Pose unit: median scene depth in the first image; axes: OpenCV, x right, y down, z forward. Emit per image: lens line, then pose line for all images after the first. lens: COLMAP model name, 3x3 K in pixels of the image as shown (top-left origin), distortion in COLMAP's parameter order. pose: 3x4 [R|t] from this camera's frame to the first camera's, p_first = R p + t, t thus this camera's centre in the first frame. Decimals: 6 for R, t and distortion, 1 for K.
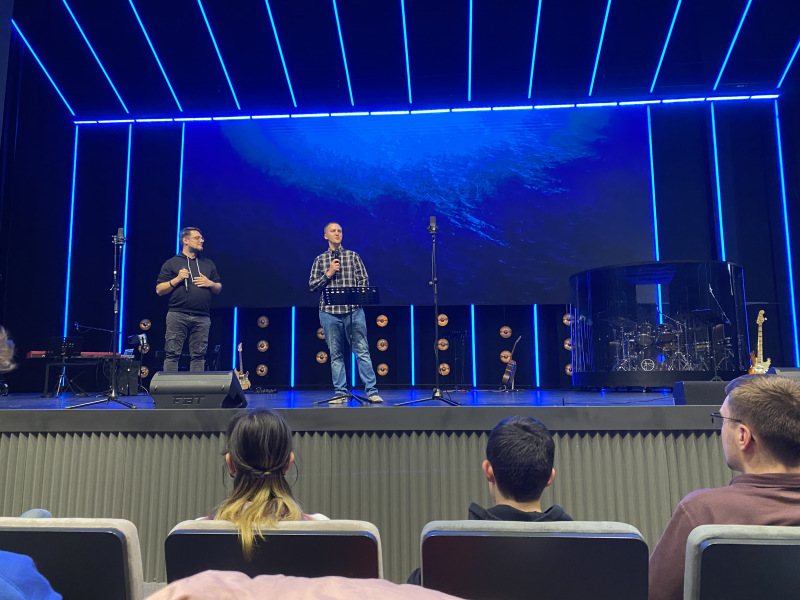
lens RADIAL K [[601.0, 0, 400.3], [0, 601.0, 290.3], [0, 0, 1]] dist [0.007803, -0.001465]
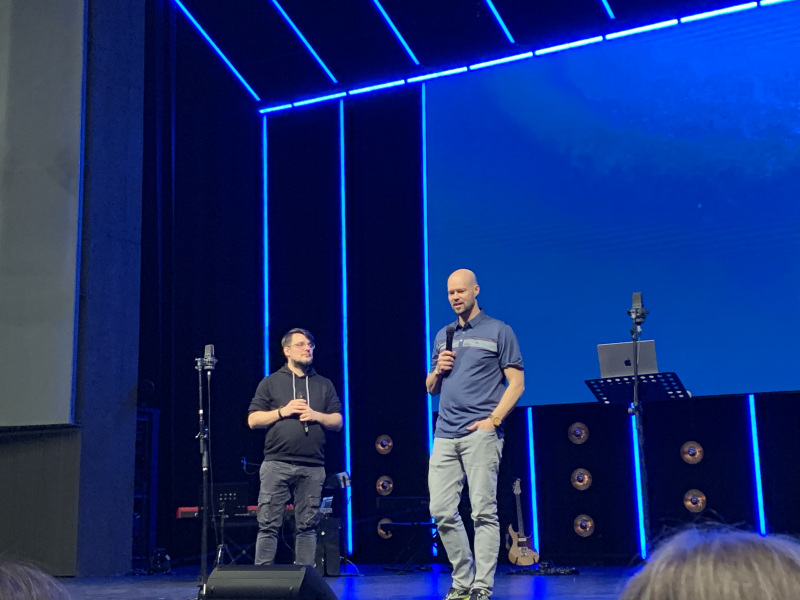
lens RADIAL K [[1249.3, 0, 400.0], [0, 1249.3, 300.0], [0, 0, 1]] dist [0.147411, -0.058660]
pose [[0.894764, -0.083539, -0.438656, 0.123775], [0.070783, 0.996459, -0.045386, -0.025057], [0.440894, 0.009561, 0.897508, -0.065399]]
